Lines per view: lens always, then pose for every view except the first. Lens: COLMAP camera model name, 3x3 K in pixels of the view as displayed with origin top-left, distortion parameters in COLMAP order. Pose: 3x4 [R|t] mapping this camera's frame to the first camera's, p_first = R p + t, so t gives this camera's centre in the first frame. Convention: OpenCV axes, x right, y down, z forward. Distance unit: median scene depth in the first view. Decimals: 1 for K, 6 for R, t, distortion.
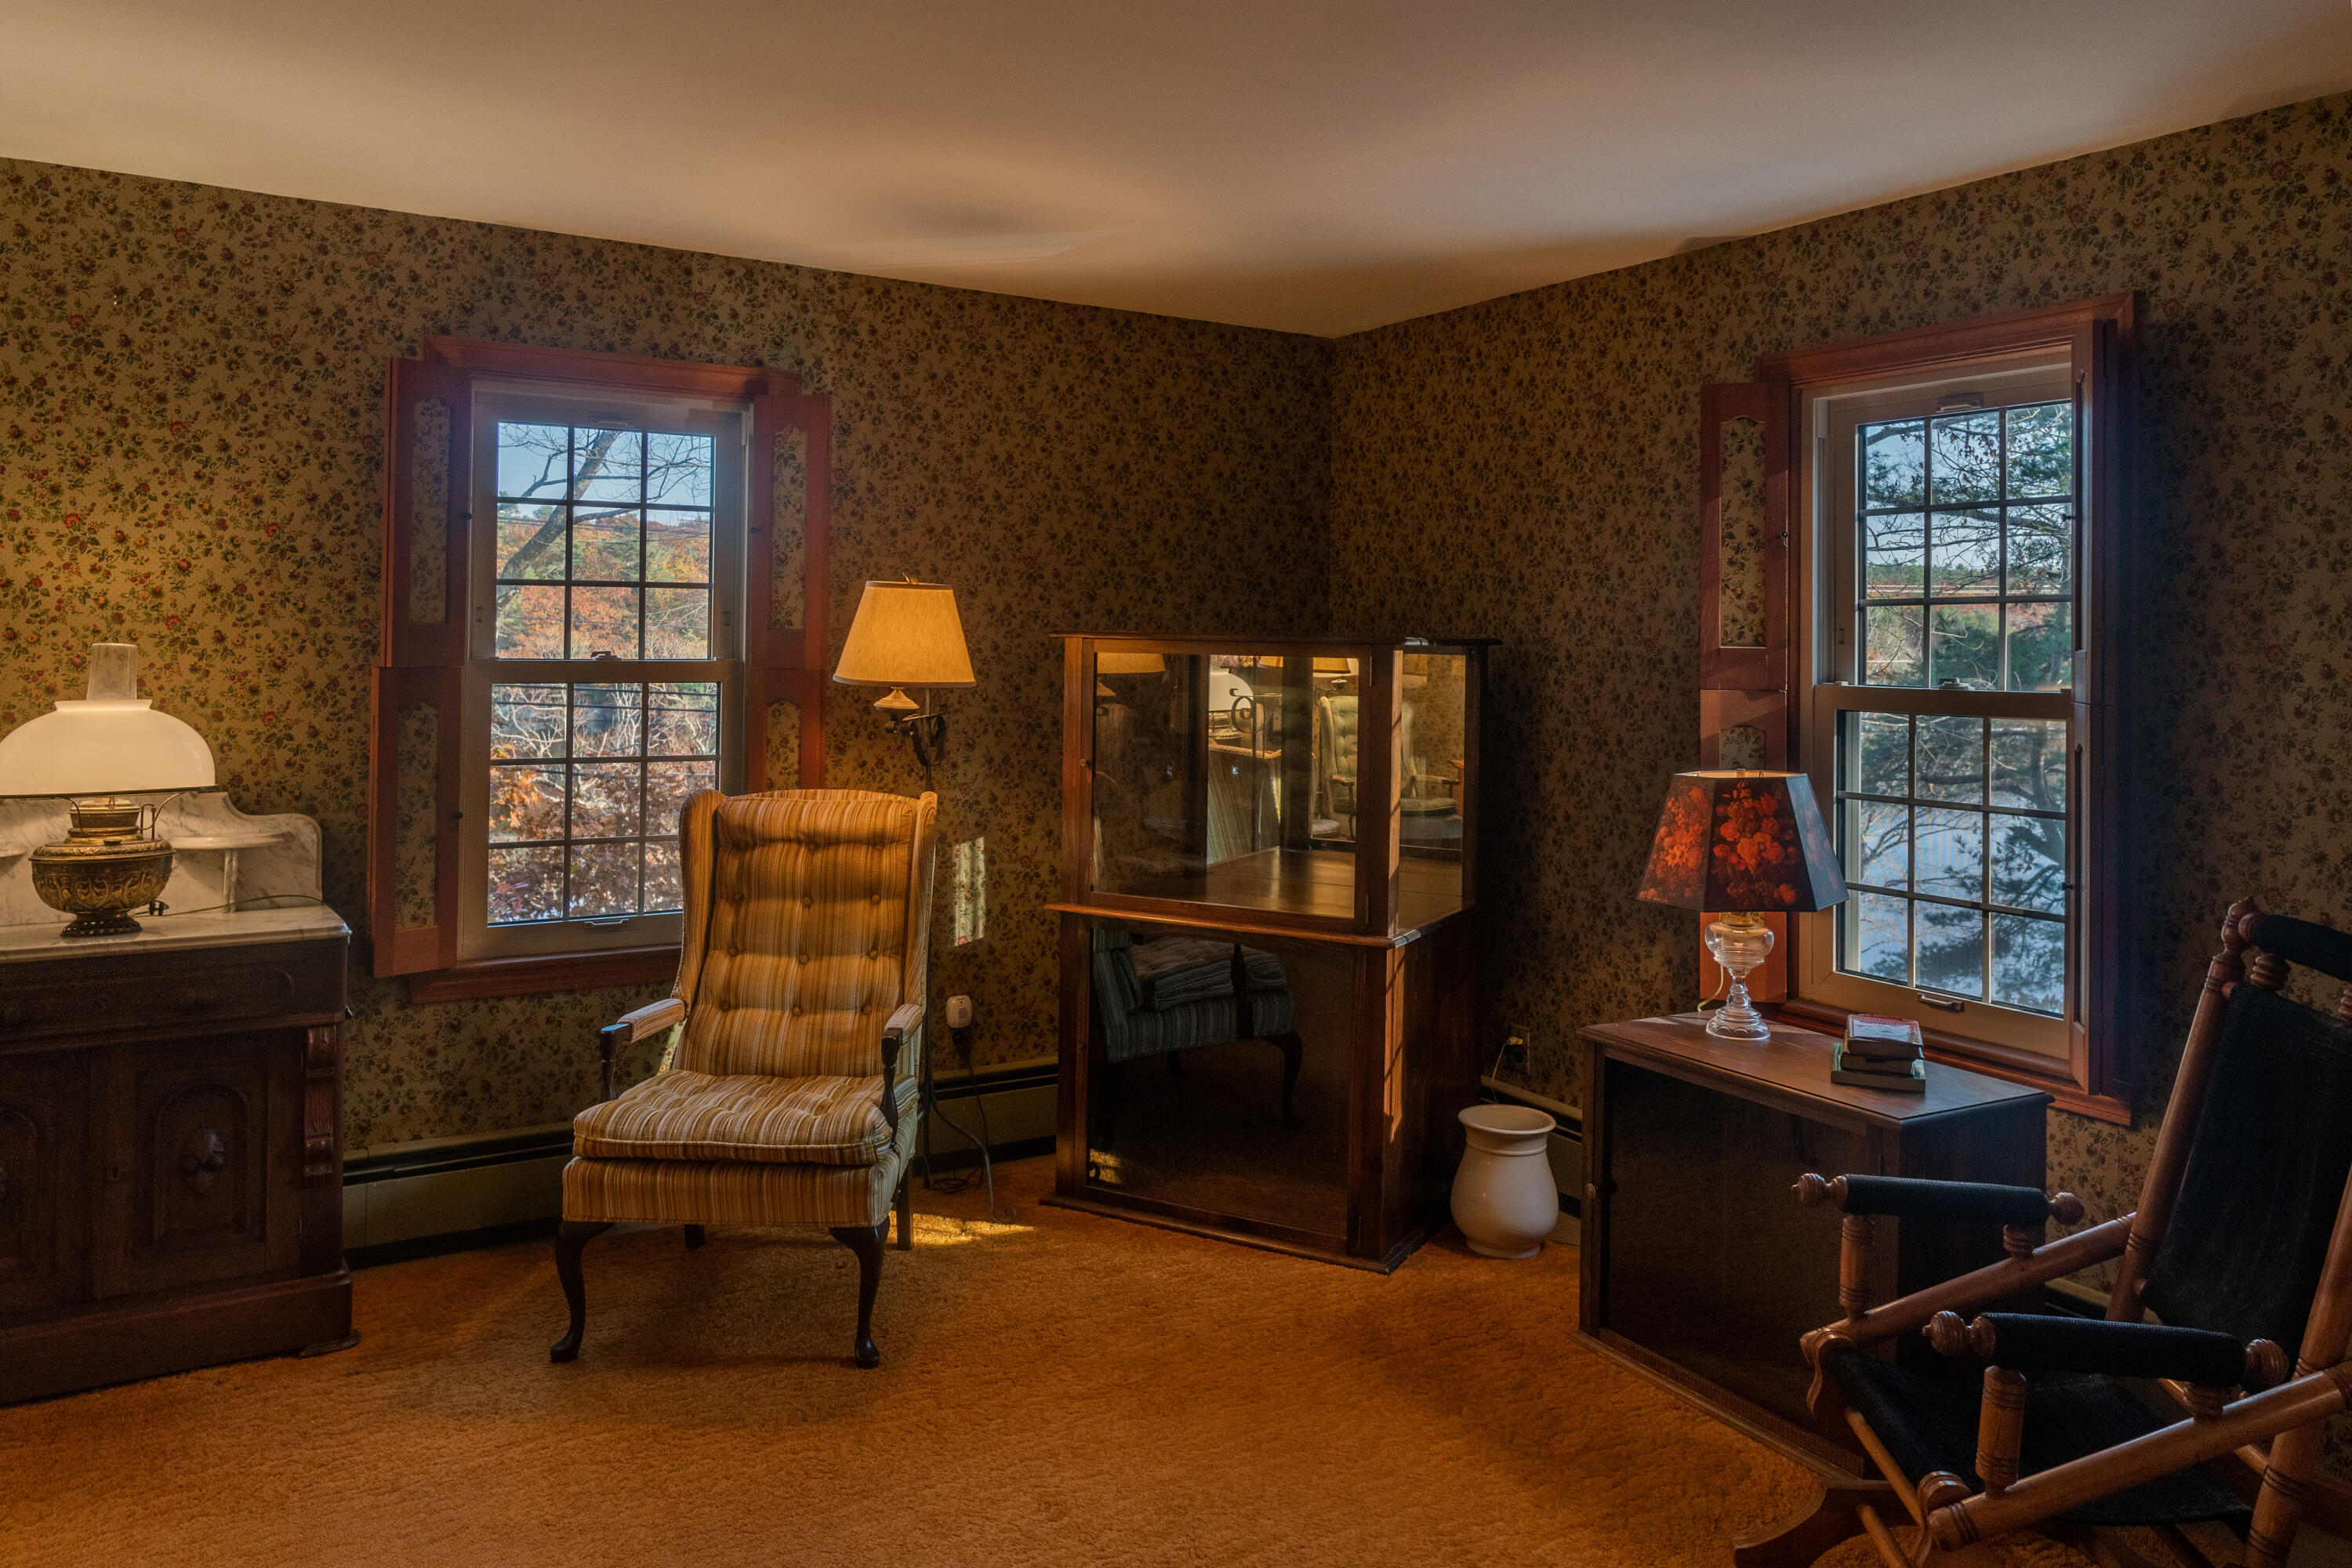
lens RADIAL K [[1648.1, 0, 1271.2], [0, 1648.1, 642.0], [0, 0, 1]] dist [0.000449, -0.004694]
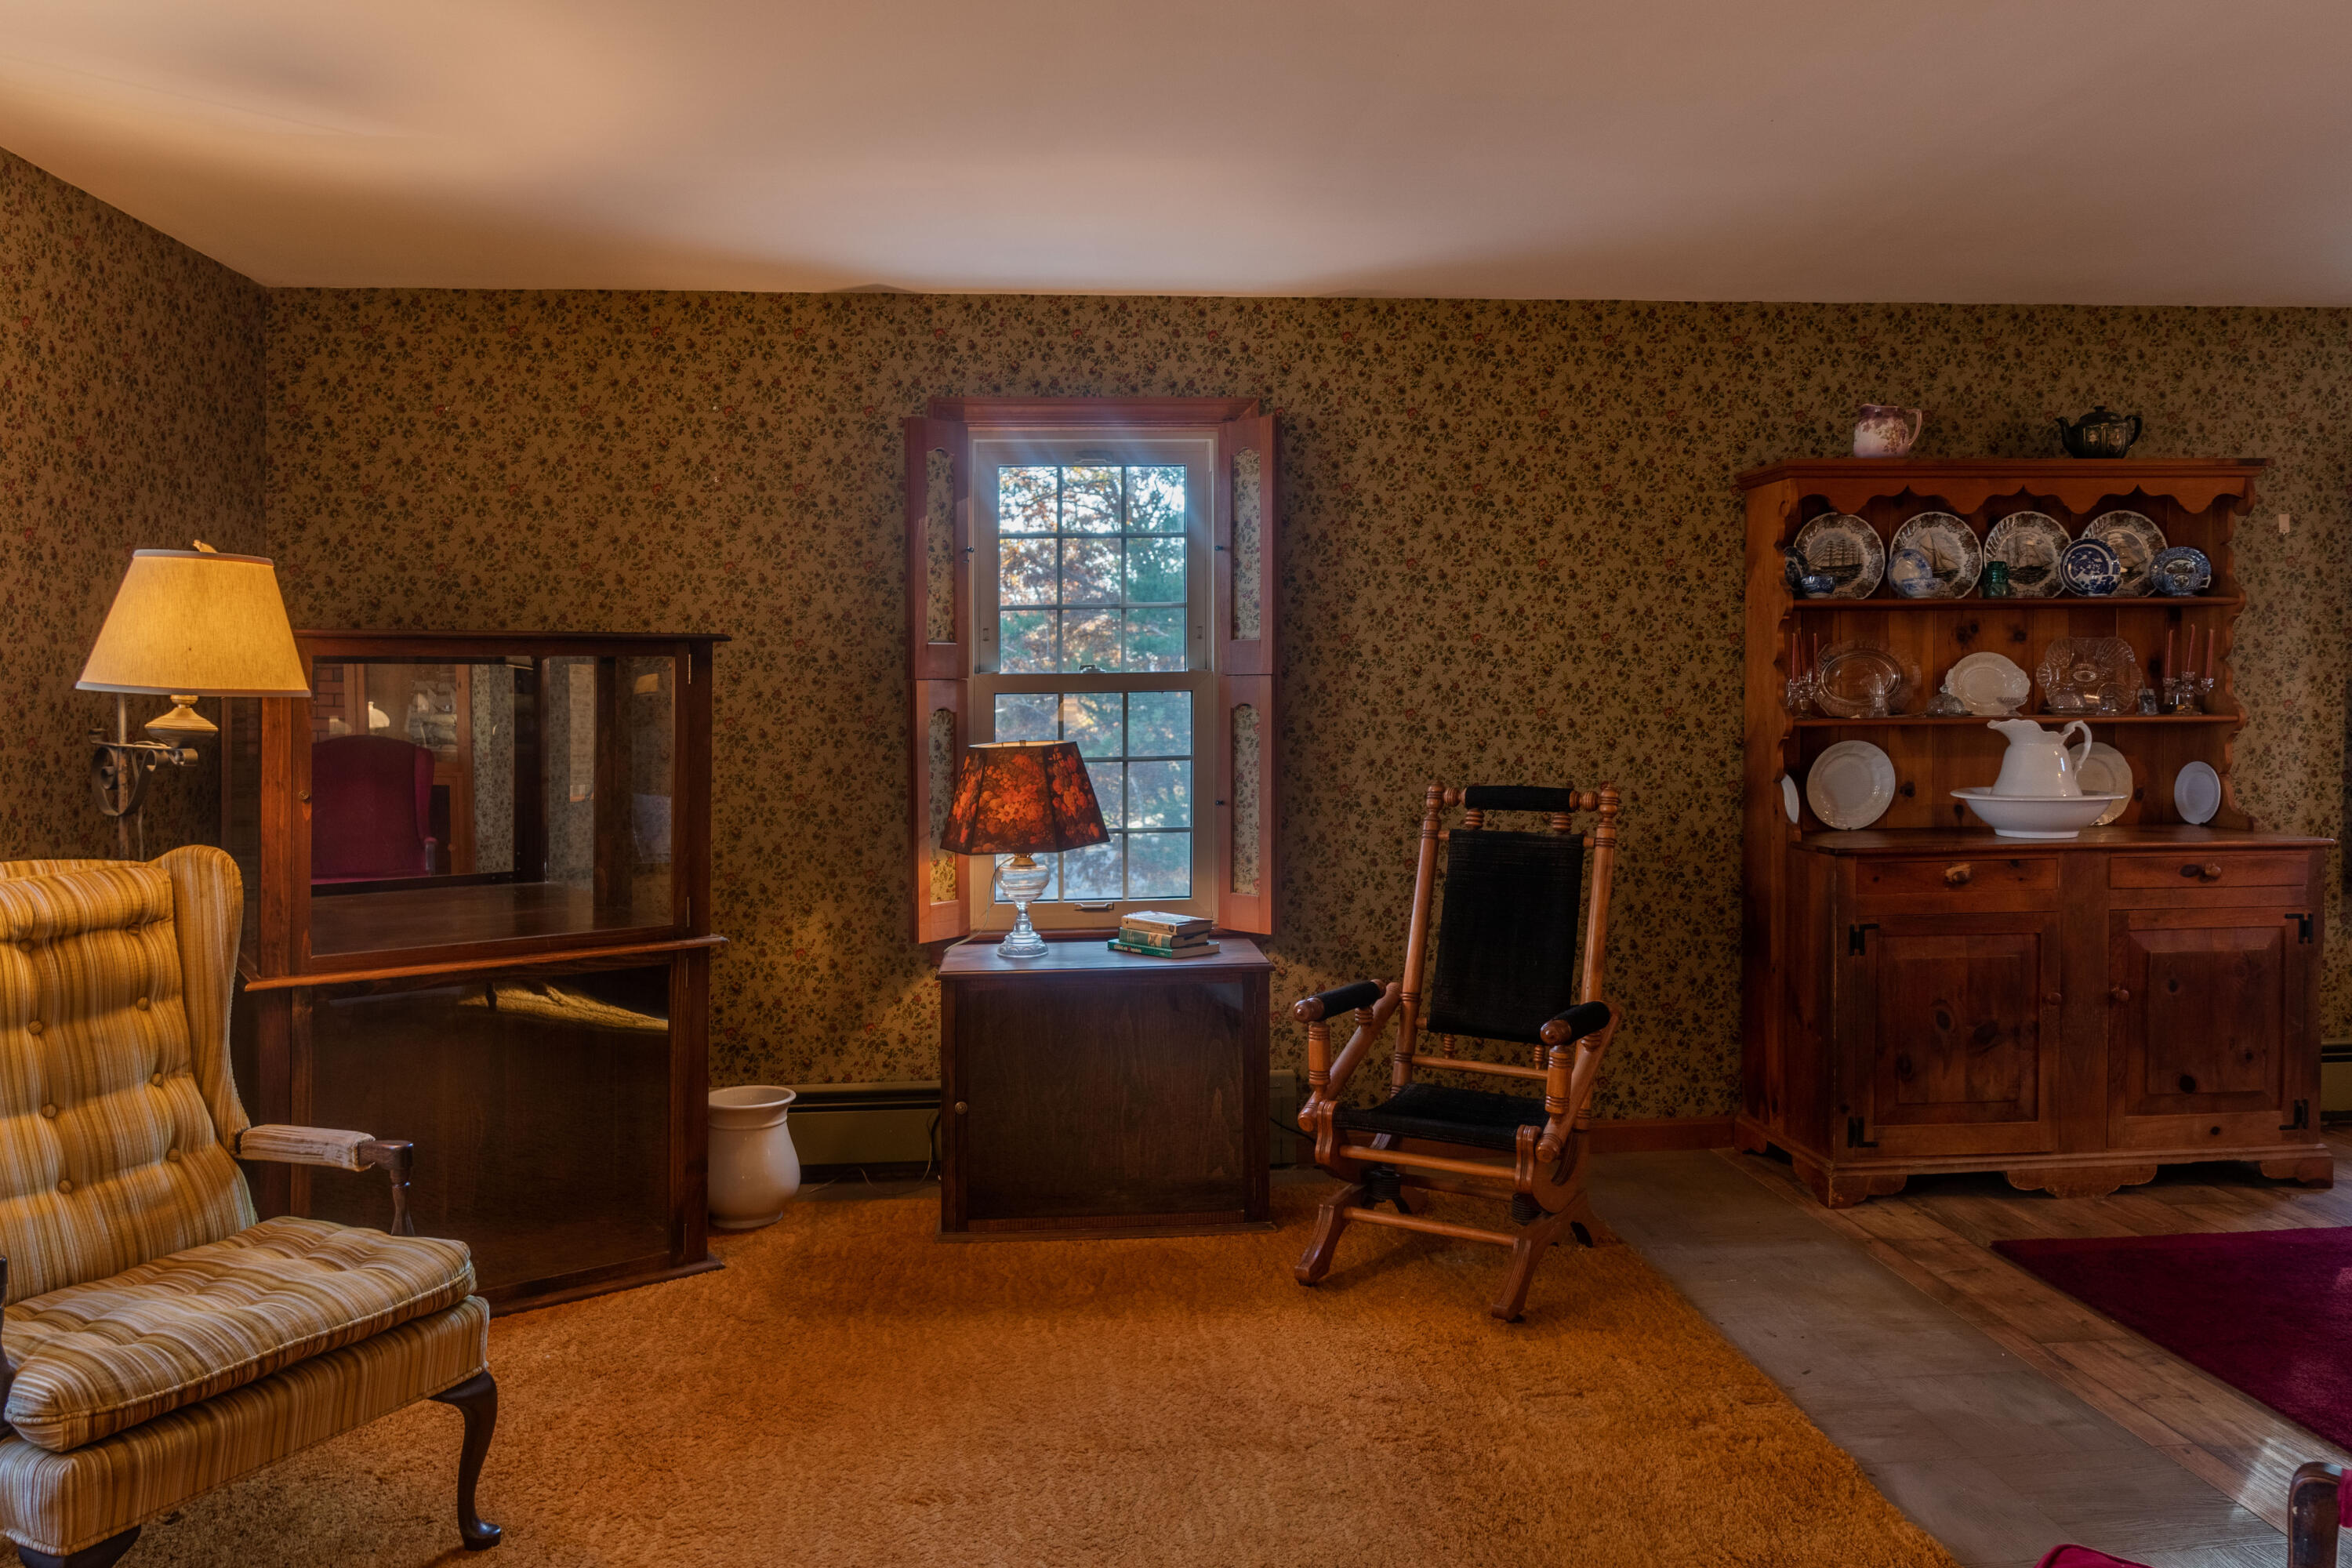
lens RADIAL K [[1593.4, 0, 1165.0], [0, 1593.4, 736.1], [0, 0, 1]] dist [-0.008573, 0.005589]
pose [[0.484464, -0.049804, 0.873392, -0.635540], [0.019140, 0.998743, 0.046335, 0.019409], [-0.874602, -0.005731, 0.484808, 0.299697]]
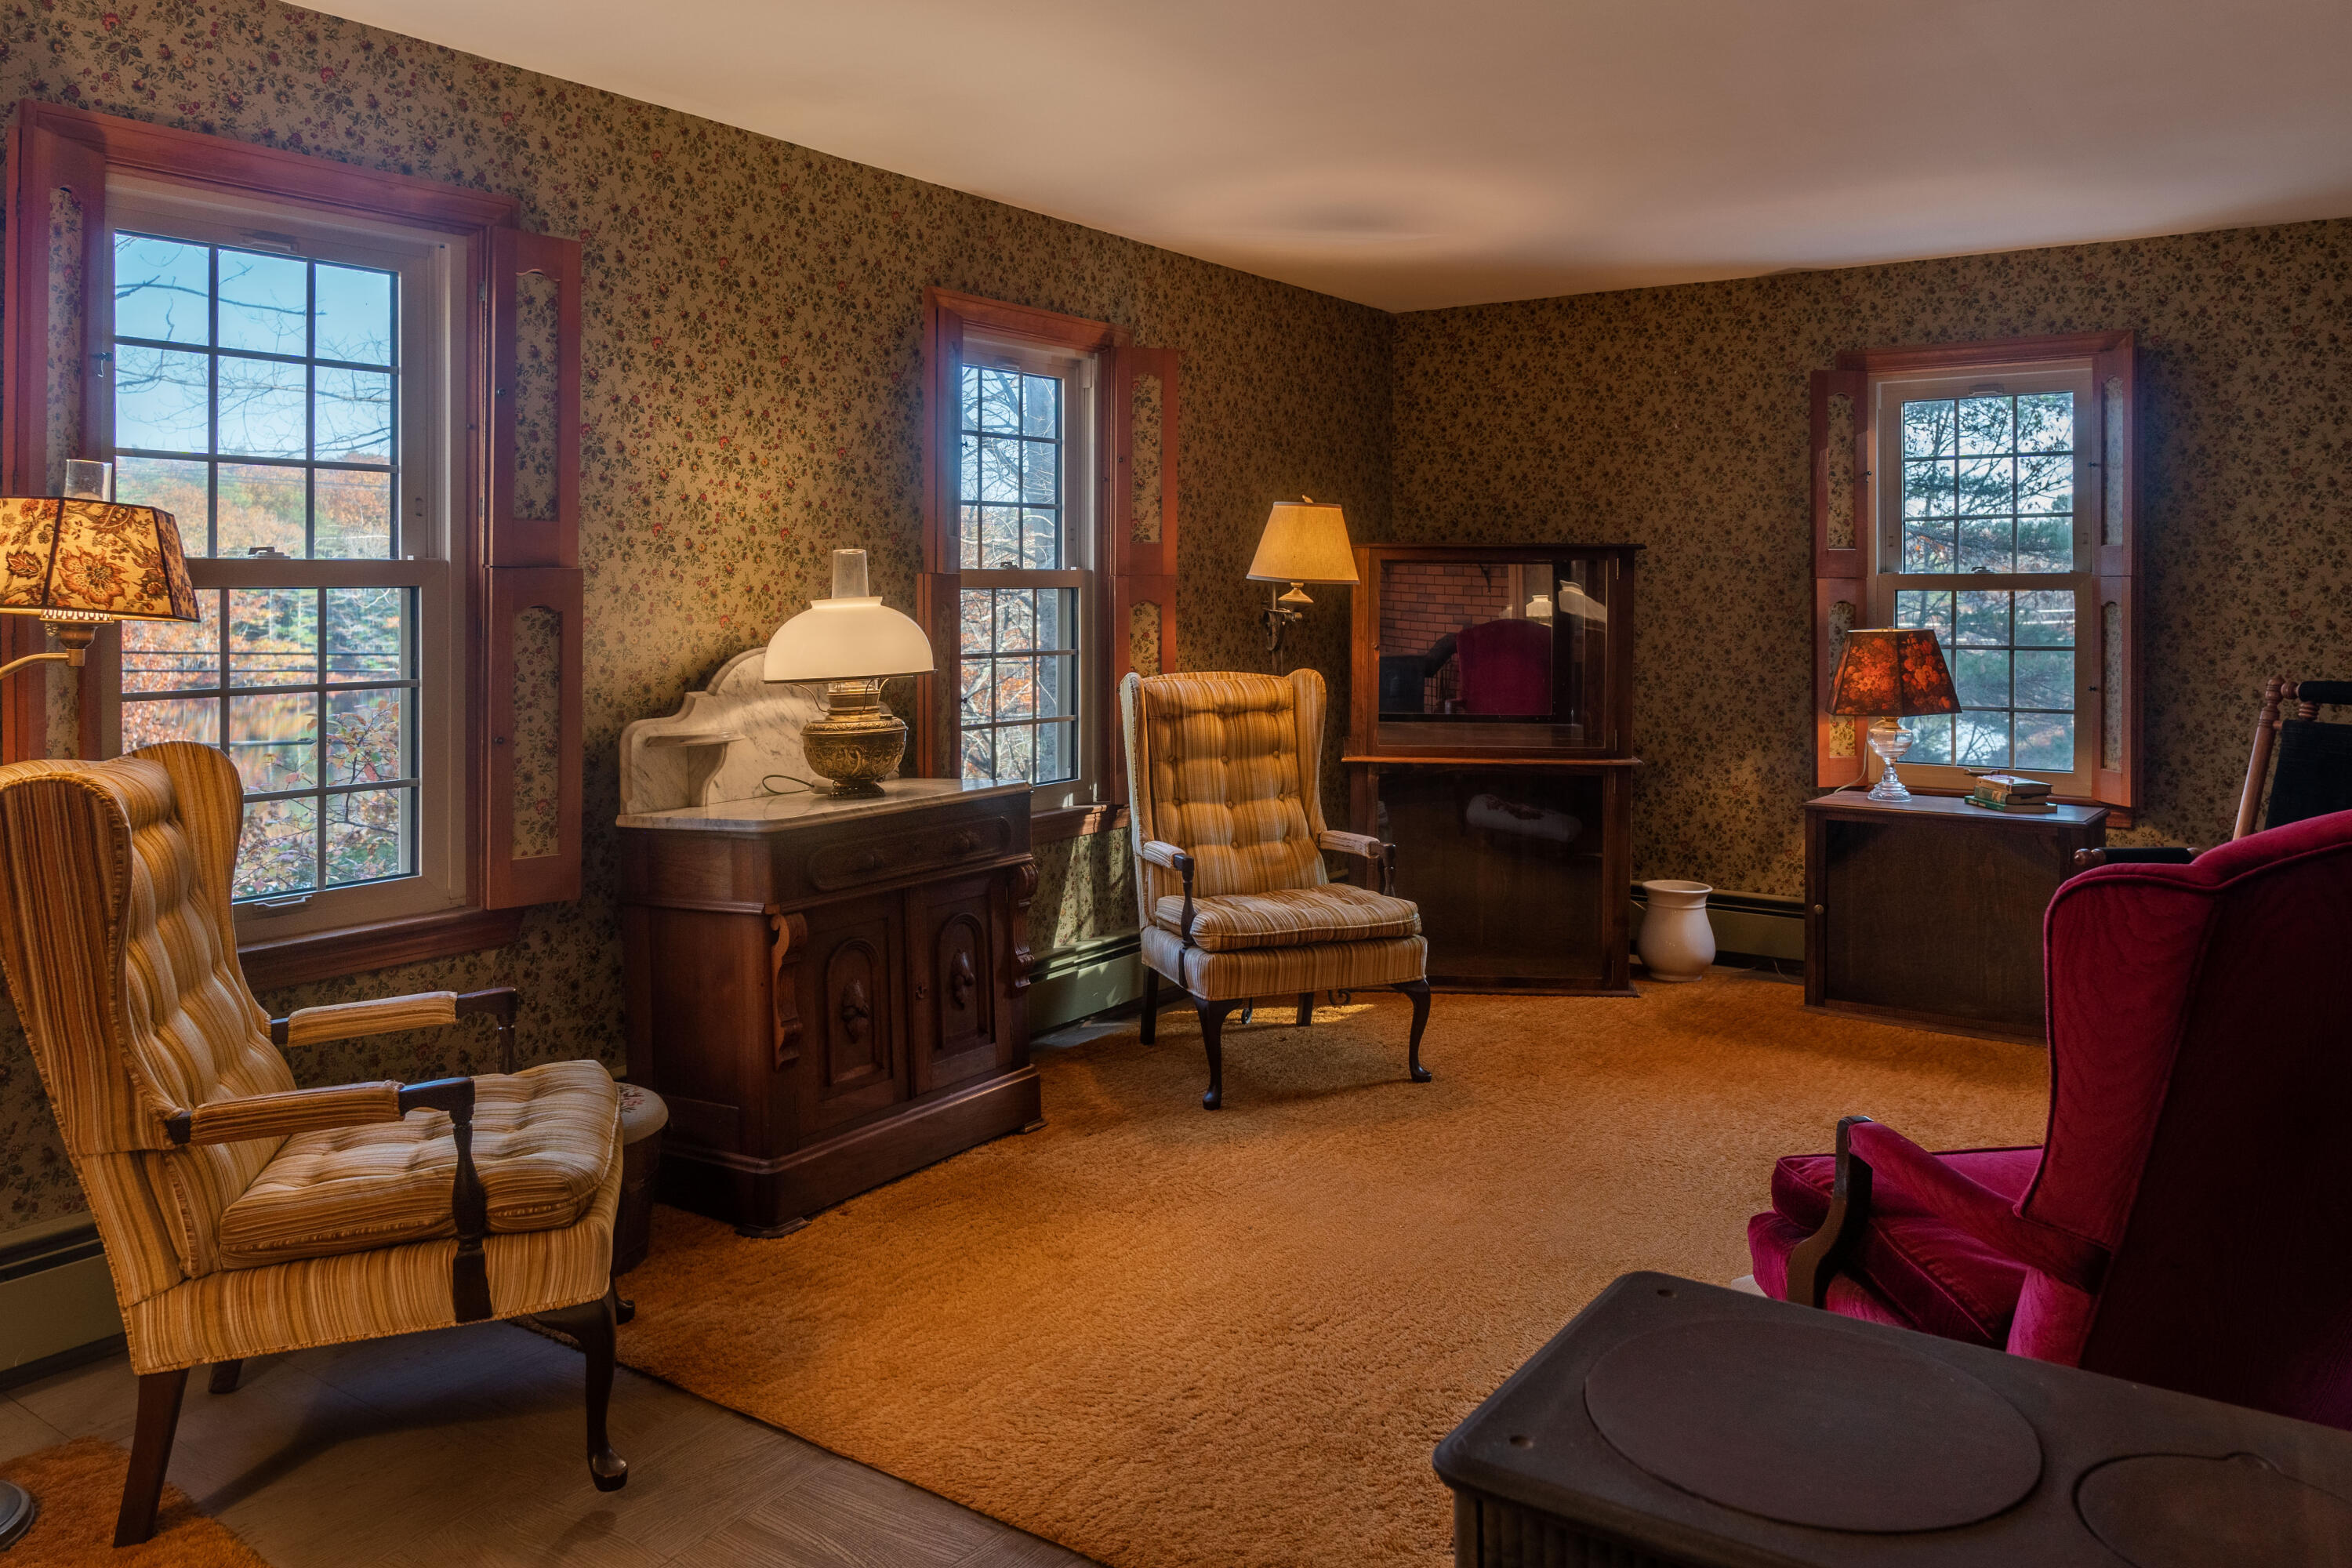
lens RADIAL K [[1648.1, 0, 1263.7], [0, 1648.1, 603.0], [0, 0, 1]] dist [0.000449, -0.004694]
pose [[0.921333, -0.018989, 0.388311, -0.759733], [0.014263, 0.999785, 0.015049, 0.021837], [-0.388513, -0.008327, 0.921405, -0.161319]]
